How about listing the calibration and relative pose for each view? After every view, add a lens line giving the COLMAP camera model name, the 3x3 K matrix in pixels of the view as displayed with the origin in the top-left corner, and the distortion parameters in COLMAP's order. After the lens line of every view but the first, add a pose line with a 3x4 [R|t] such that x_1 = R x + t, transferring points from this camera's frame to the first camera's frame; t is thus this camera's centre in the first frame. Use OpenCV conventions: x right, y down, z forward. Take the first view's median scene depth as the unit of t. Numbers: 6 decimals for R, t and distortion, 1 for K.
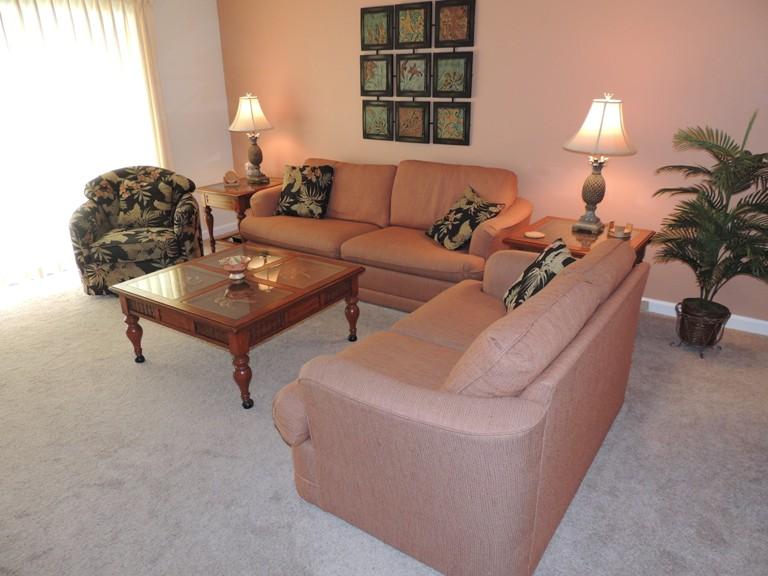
lens RADIAL K [[554.3, 0, 385.4], [0, 554.3, 288.3], [0, 0, 1]] dist [-0.003590, -0.001810]
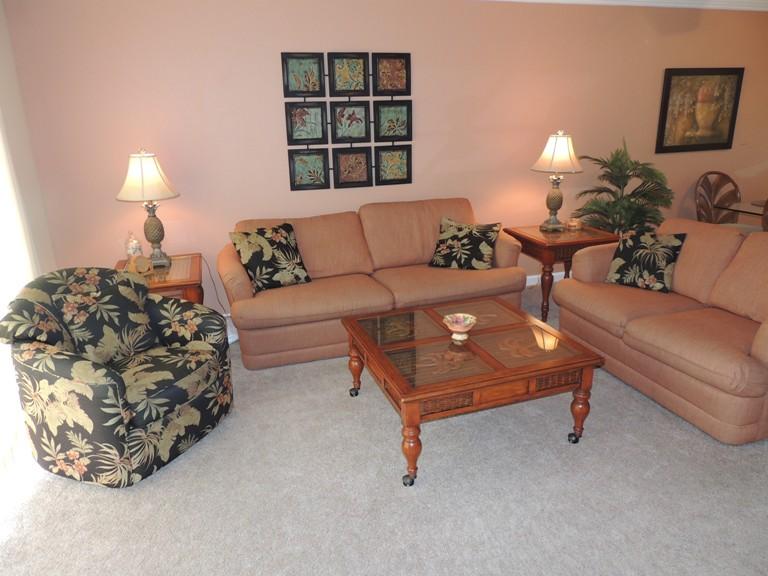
lens RADIAL K [[554.3, 0, 385.4], [0, 554.3, 288.3], [0, 0, 1]] dist [-0.003590, -0.001810]
pose [[0.602925, -0.241761, 0.760285, -0.755784], [0.303559, 0.950818, 0.061619, -0.141053], [-0.737790, 0.193640, 0.646661, 0.362986]]
